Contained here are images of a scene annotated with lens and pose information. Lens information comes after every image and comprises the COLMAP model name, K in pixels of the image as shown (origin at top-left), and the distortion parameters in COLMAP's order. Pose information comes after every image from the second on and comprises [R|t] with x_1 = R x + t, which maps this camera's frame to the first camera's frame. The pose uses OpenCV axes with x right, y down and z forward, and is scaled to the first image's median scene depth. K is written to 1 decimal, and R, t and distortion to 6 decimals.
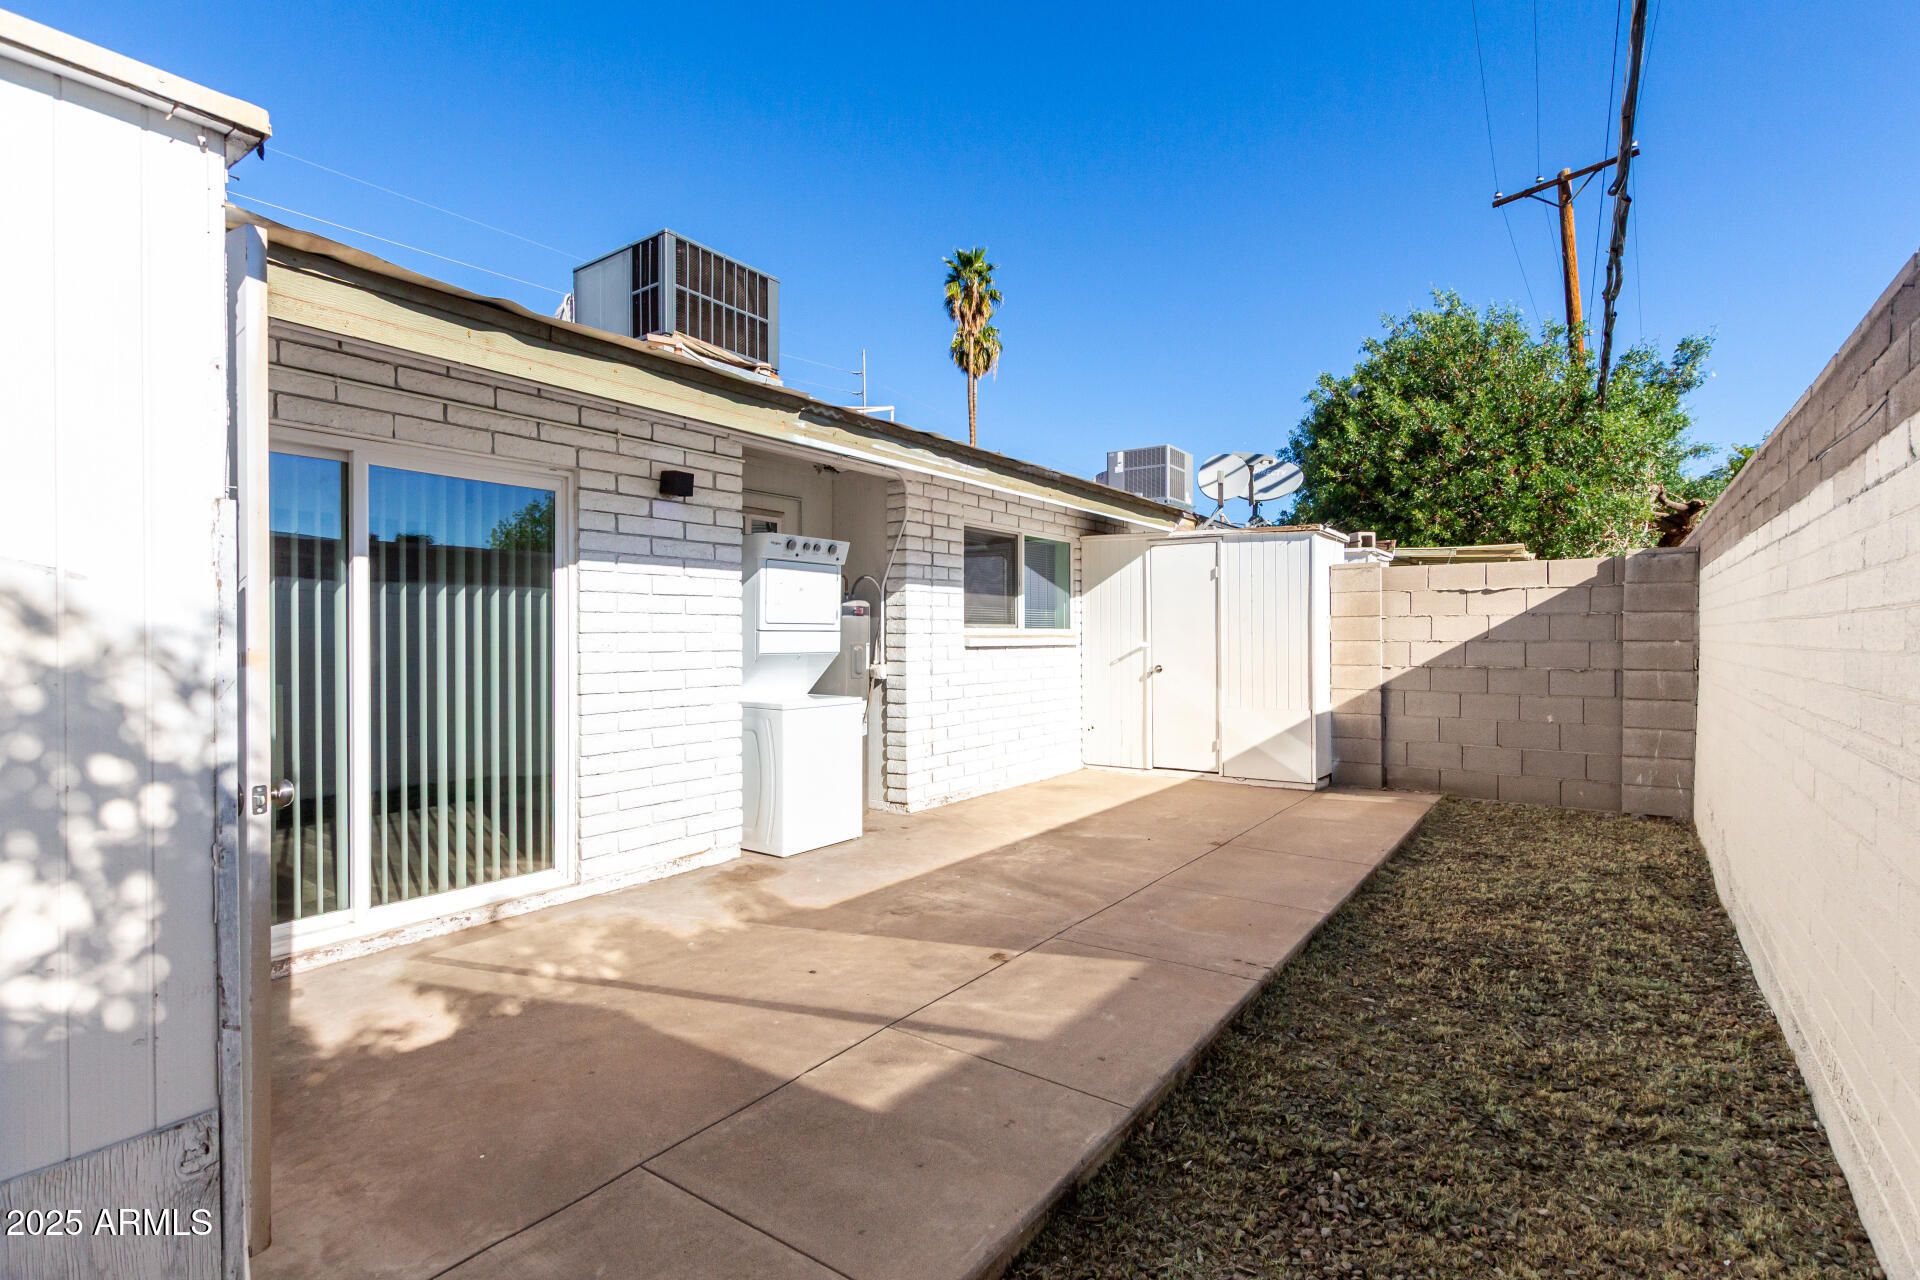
lens RADIAL K [[903.8, 0, 964.4], [0, 903.8, 635.1], [0, 0, 1]] dist [0.013995, -0.008724]
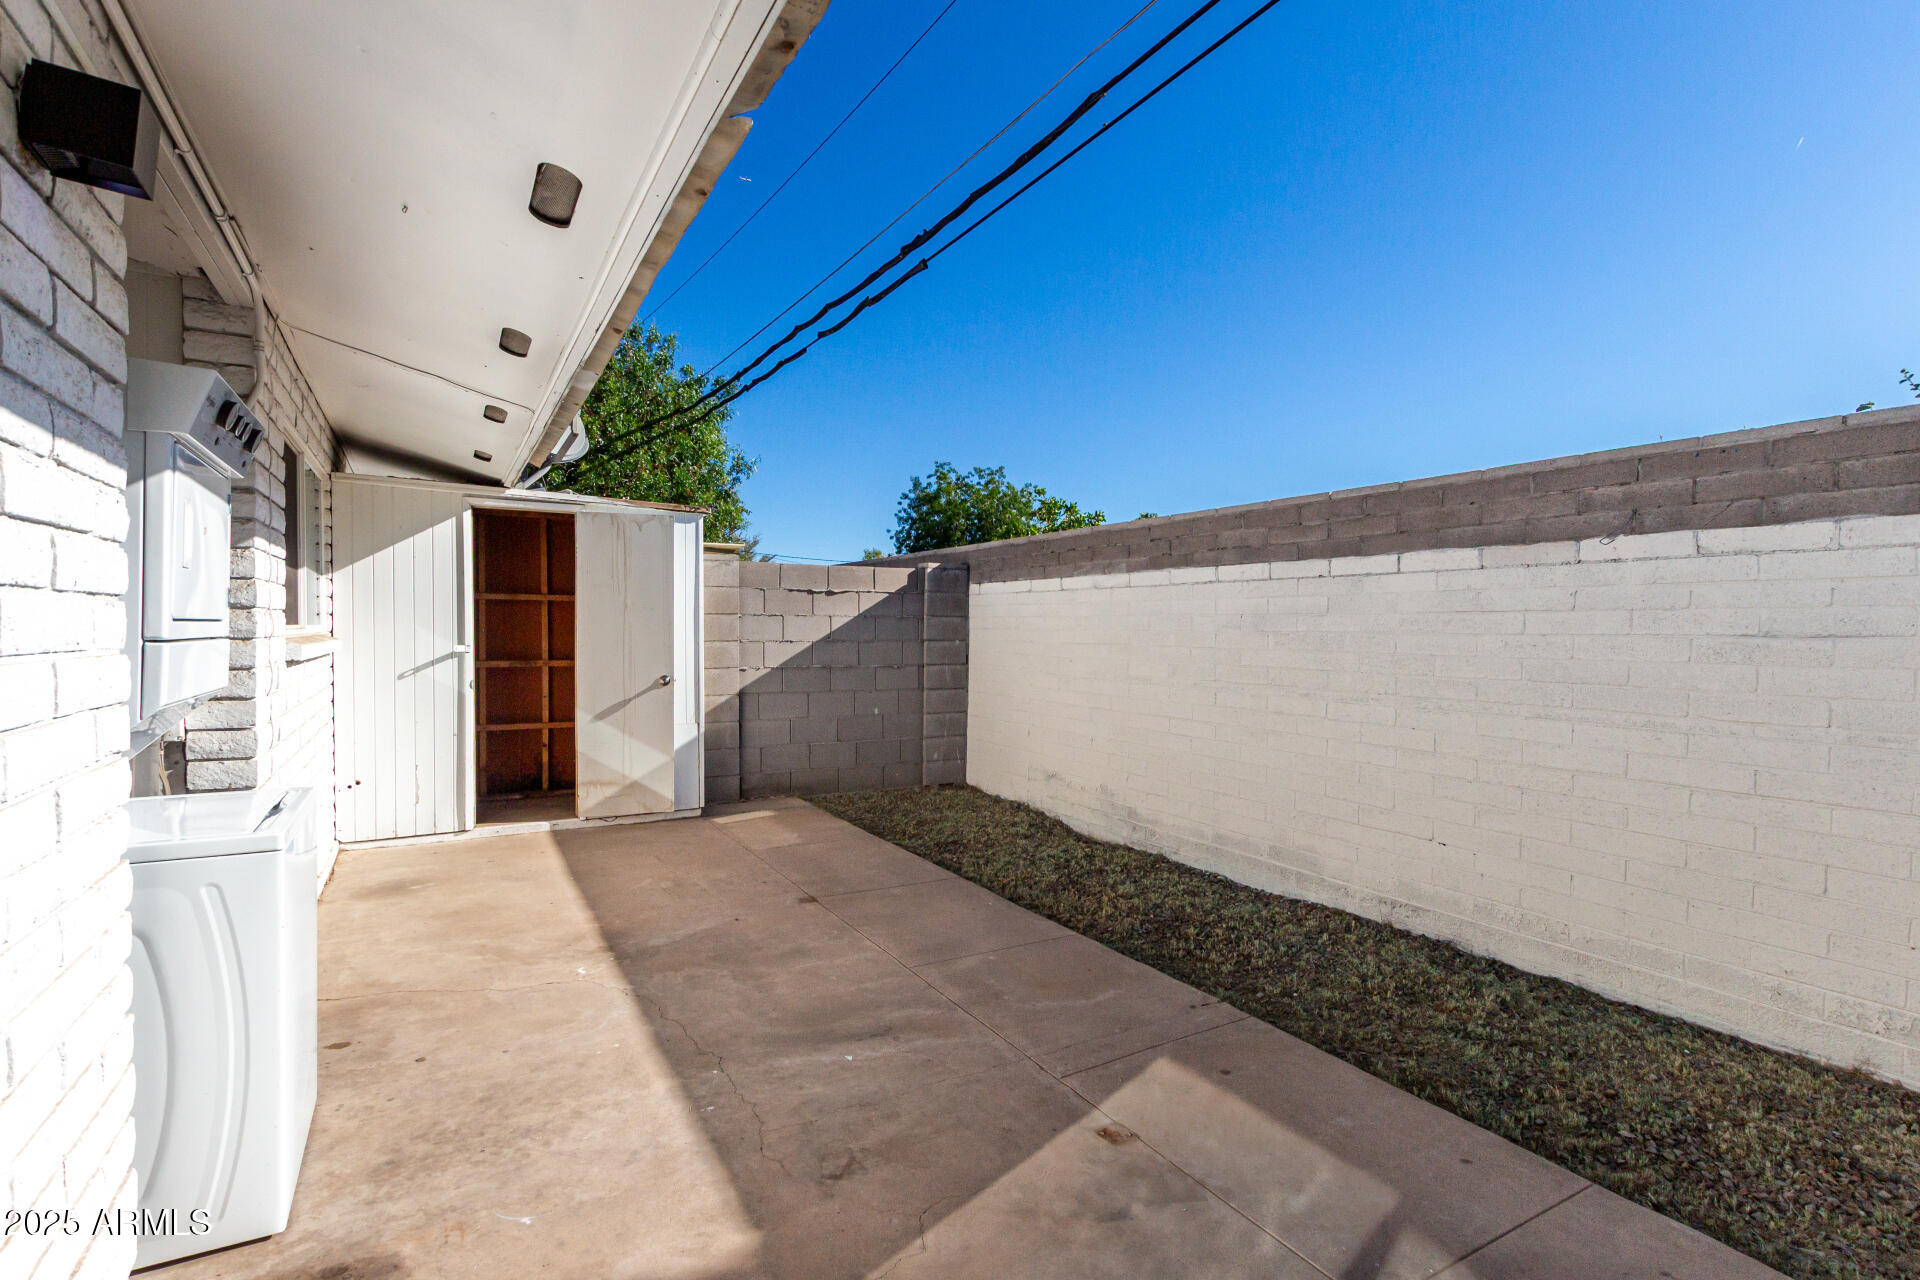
lens RADIAL K [[916.1, 0, 960.0], [0, 916.1, 640.0], [0, 0, 1]] dist [-0.009052, -0.000060]
pose [[0.428979, -0.012764, 0.903224, -0.524680], [-0.002775, 0.999877, 0.015447, -0.020770], [-0.903310, -0.009133, 0.428891, 0.689412]]
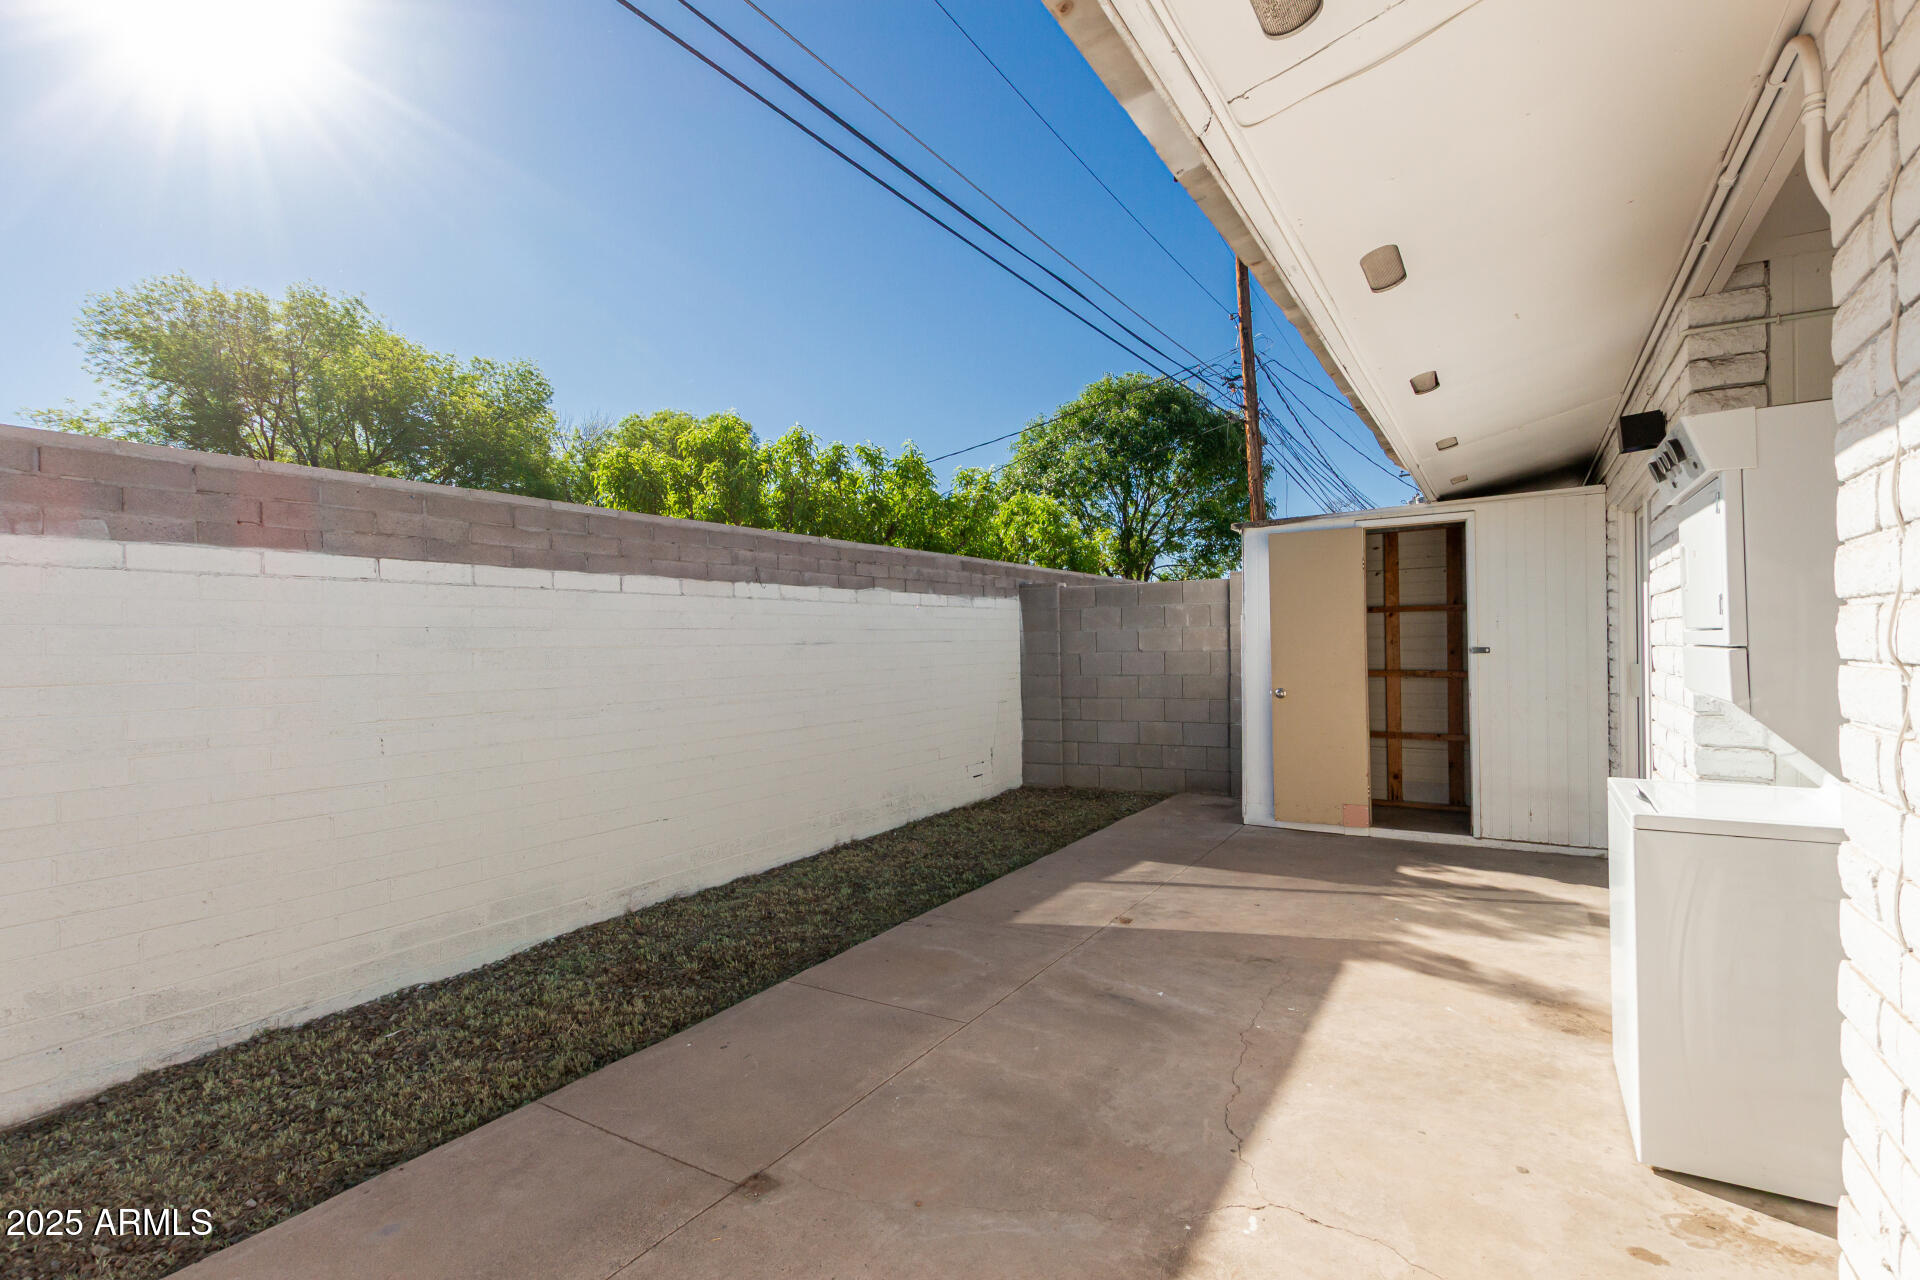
lens RADIAL K [[903.8, 0, 964.4], [0, 903.8, 635.1], [0, 0, 1]] dist [0.013995, -0.008724]
pose [[-0.998000, 0.005823, -0.062952, 0.280705], [0.005912, 0.999982, -0.001221, -0.024803], [0.062944, -0.001590, -0.998016, 1.866714]]
